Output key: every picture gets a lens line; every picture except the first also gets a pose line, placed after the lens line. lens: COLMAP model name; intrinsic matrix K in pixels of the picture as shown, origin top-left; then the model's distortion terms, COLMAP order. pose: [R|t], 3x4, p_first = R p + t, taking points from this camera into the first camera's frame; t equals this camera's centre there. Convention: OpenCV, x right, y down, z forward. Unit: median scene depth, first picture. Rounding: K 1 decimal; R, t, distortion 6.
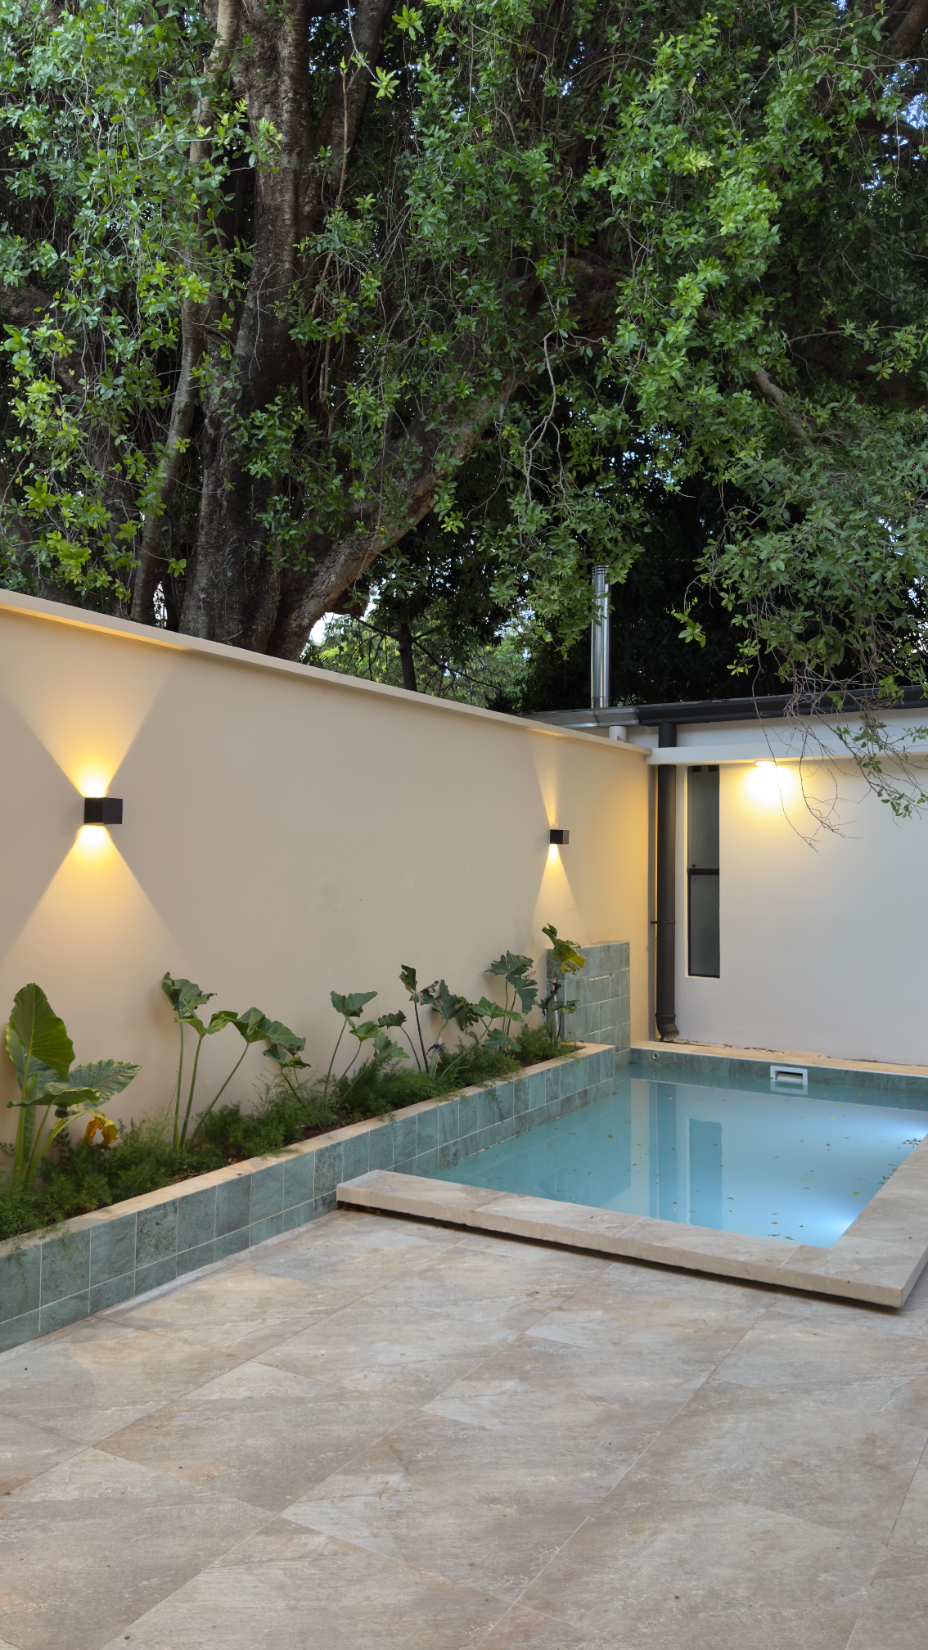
lens RADIAL K [[1167.4, 0, 462.7], [0, 1167.4, 828.7], [0, 0, 1]] dist [0.004223, -0.001282]
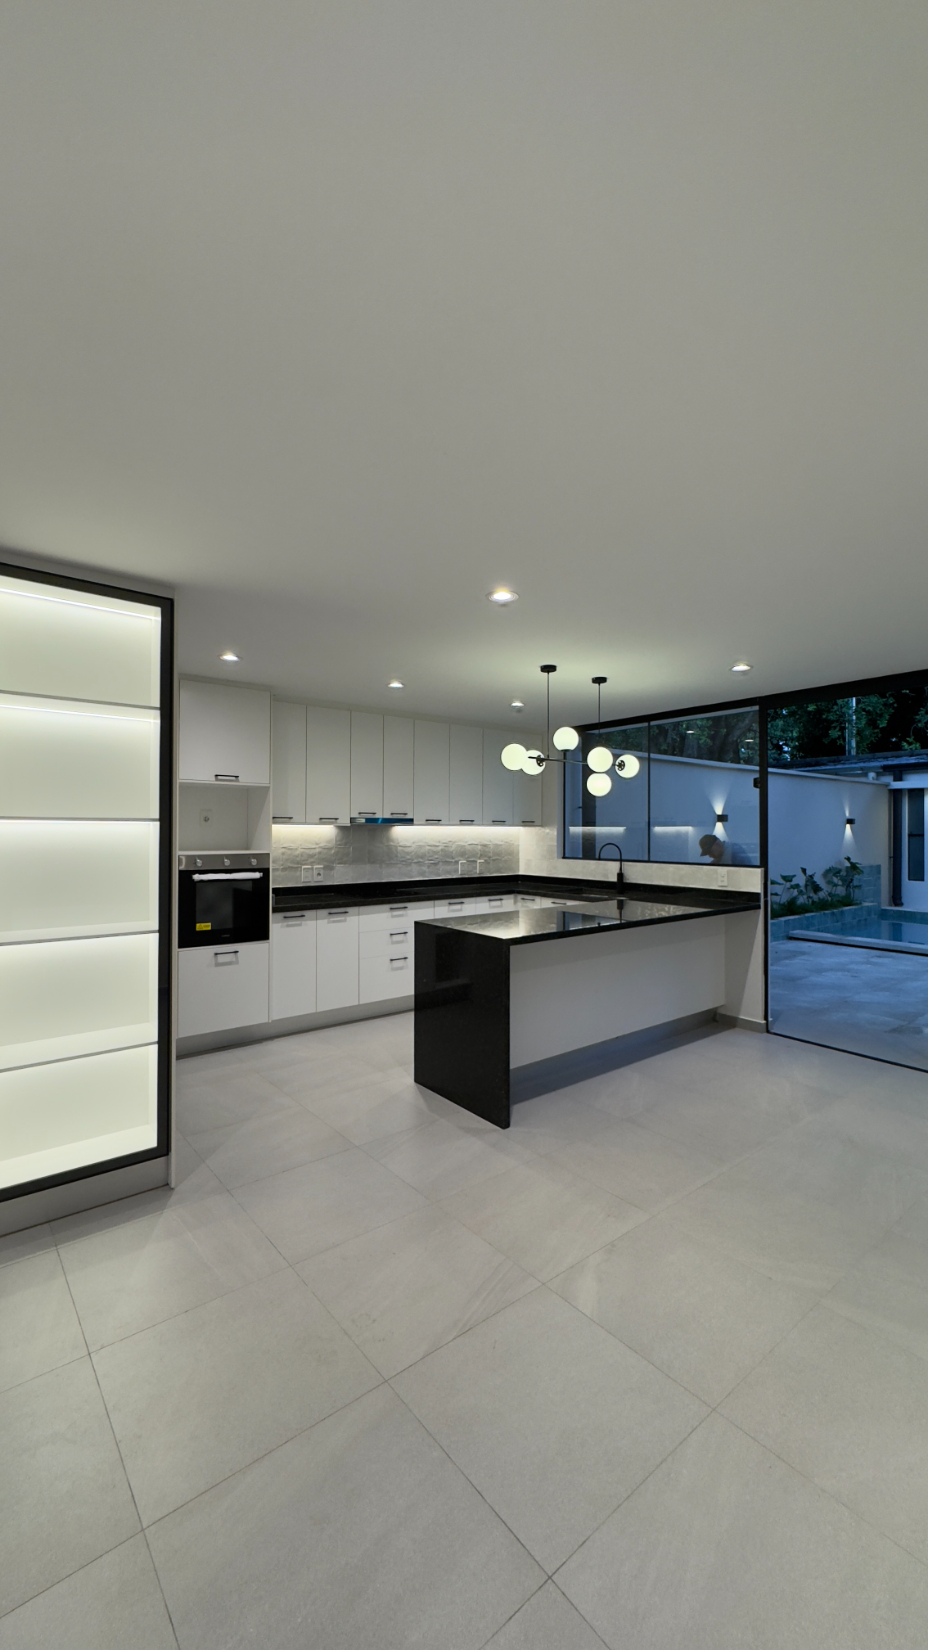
lens RADIAL K [[670.1, 0, 465.8], [0, 670.1, 827.6], [0, 0, 1]] dist [-0.000311, -0.000027]
pose [[0.932839, -0.003920, -0.360273, -0.166771], [0.013259, 0.999637, 0.023453, -0.024299], [0.360050, -0.026655, 0.932552, -0.630409]]
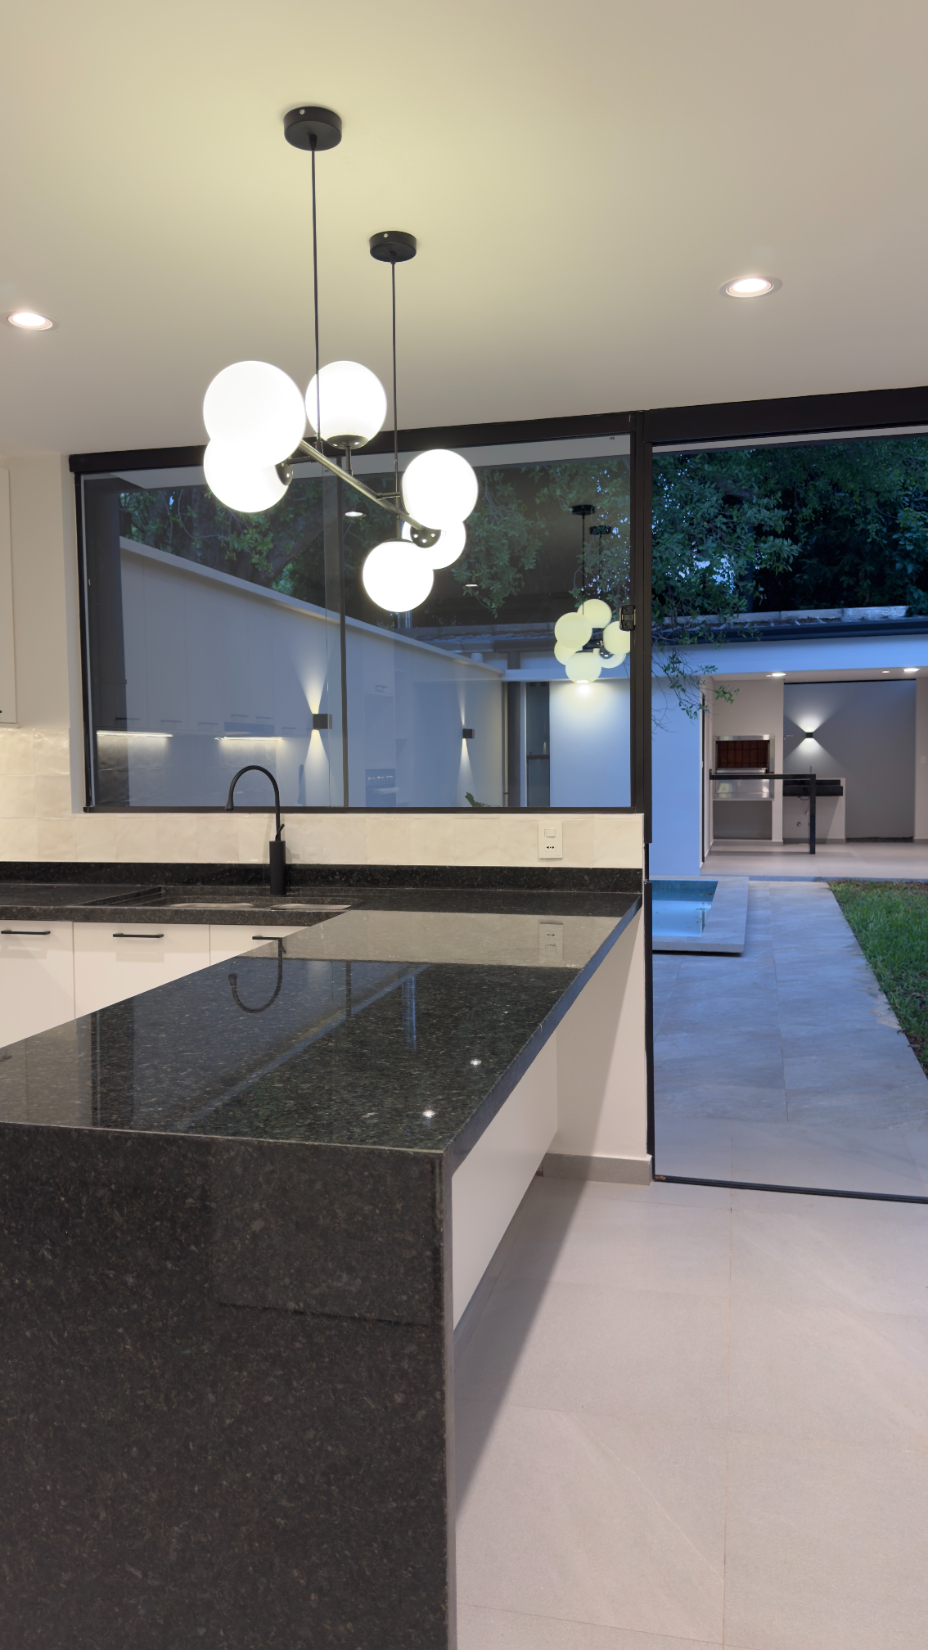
lens RADIAL K [[1167.4, 0, 465.4], [0, 1167.4, 823.4], [0, 0, 1]] dist [0.004223, -0.001282]
pose [[0.958467, -0.029788, 0.283643, -0.329960], [0.005644, 0.996317, 0.085562, -0.005968], [-0.285147, -0.080407, 0.955105, -0.396244]]
